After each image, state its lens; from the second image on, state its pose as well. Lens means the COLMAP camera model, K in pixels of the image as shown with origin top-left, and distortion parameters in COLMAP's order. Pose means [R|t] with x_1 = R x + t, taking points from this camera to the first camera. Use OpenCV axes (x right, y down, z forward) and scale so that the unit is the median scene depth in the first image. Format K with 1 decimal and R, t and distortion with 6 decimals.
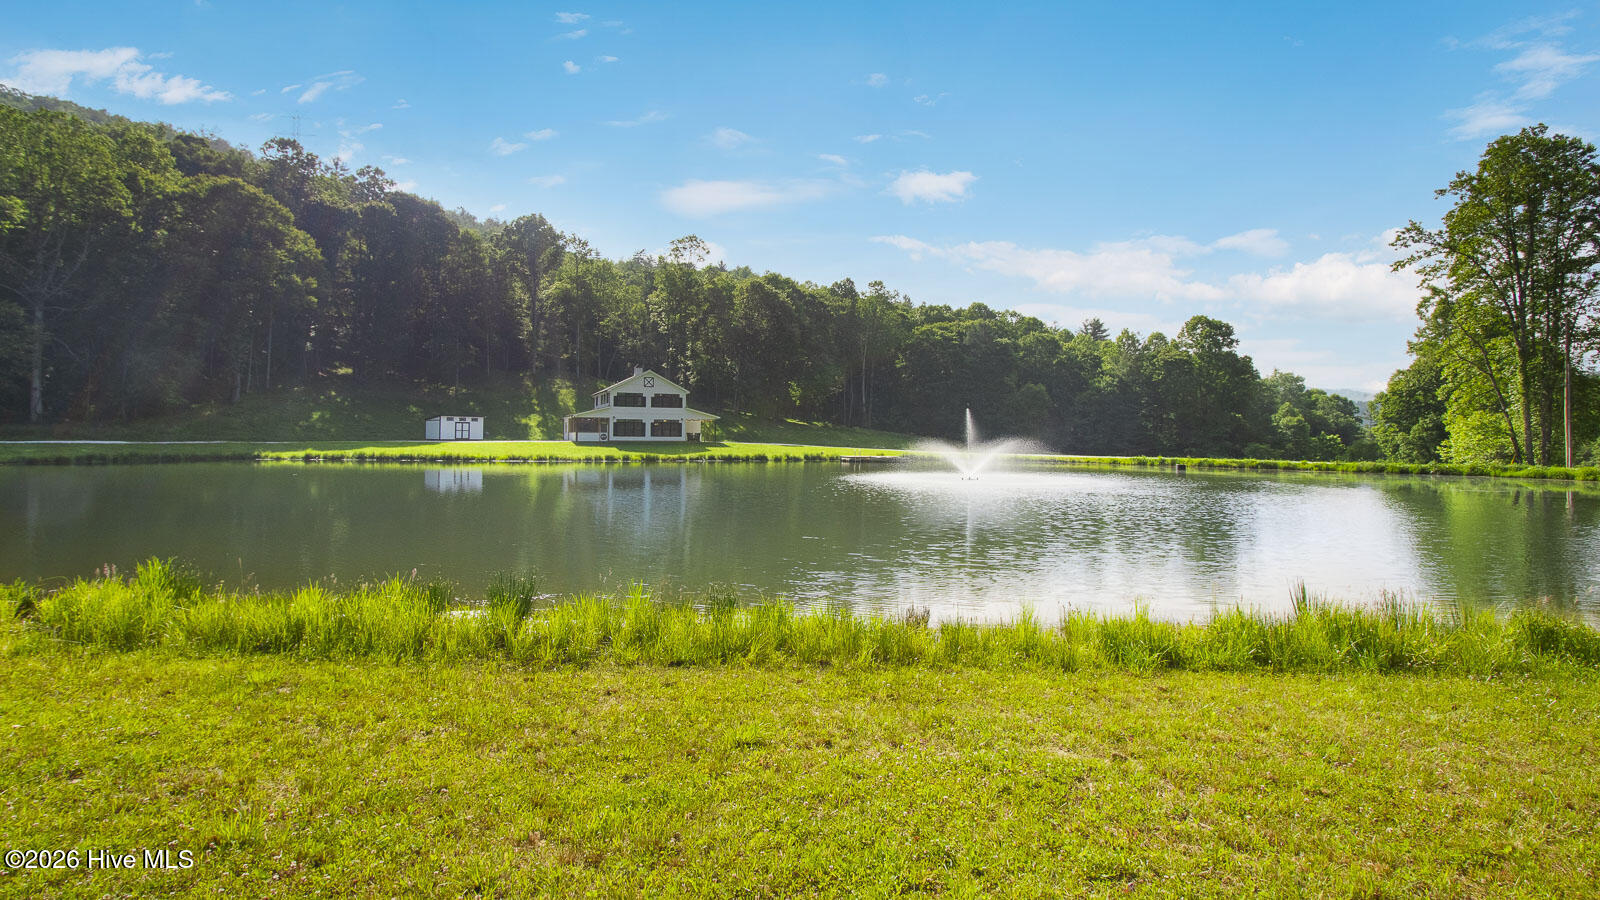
lens RADIAL K [[753.8, 0, 806.5], [0, 753.8, 444.9], [0, 0, 1]] dist [-0.002076, -0.001241]
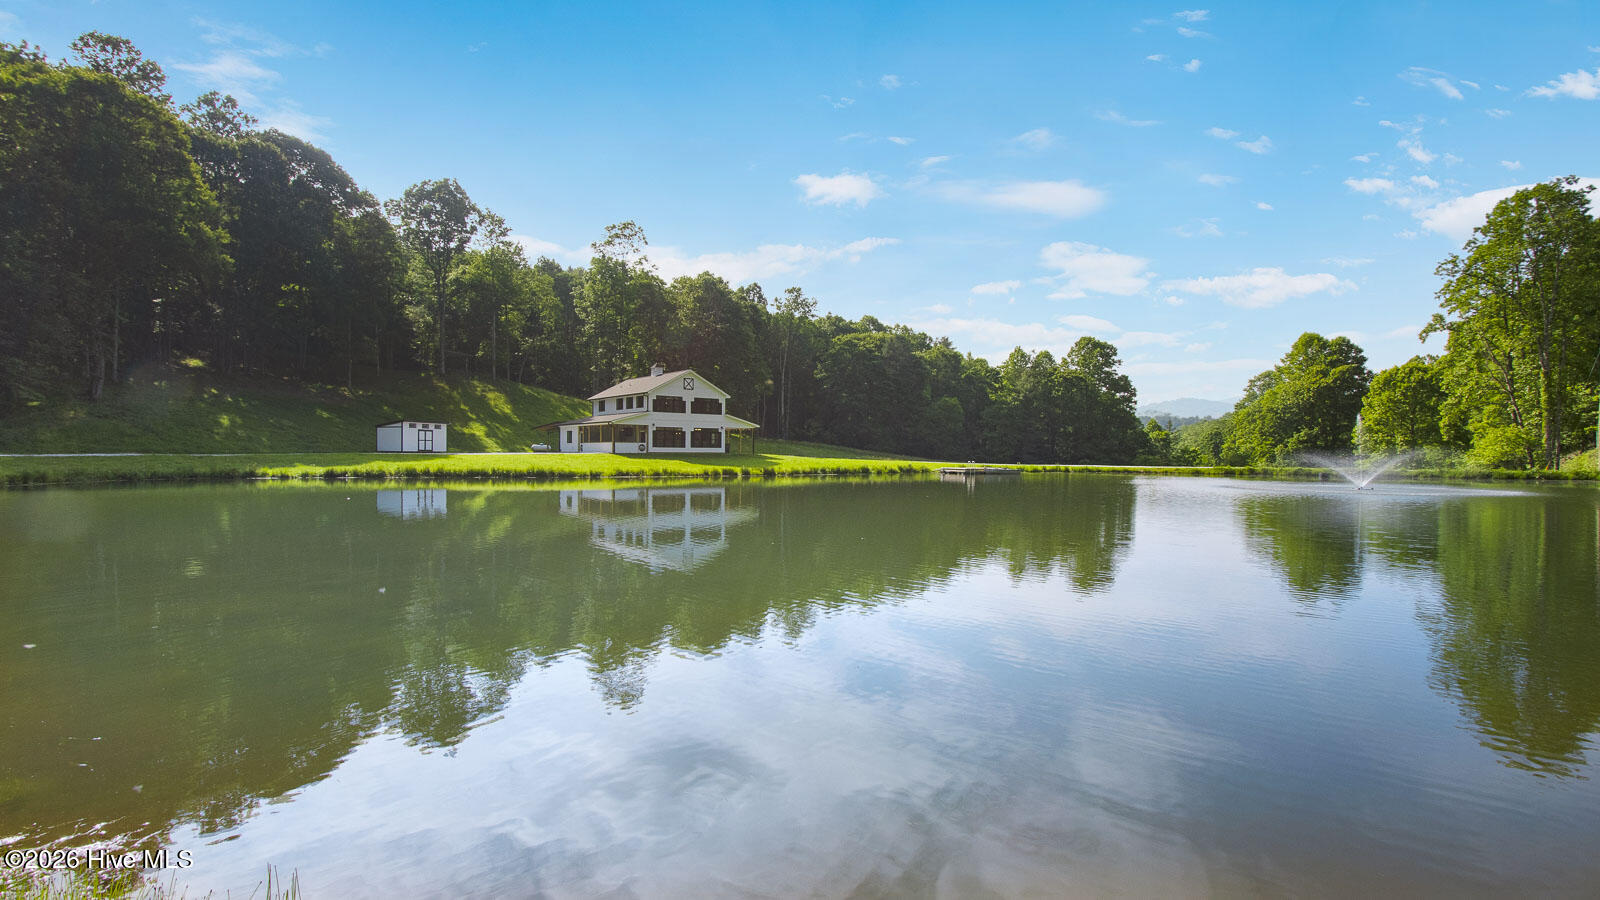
lens RADIAL K [[753.8, 0, 806.5], [0, 753.8, 444.9], [0, 0, 1]] dist [-0.002076, -0.001241]
pose [[0.961441, 0.000568, 0.275011, -0.310392], [0.004682, 0.999819, -0.018431, 0.002429], [-0.274972, 0.019008, 0.961264, 0.138333]]
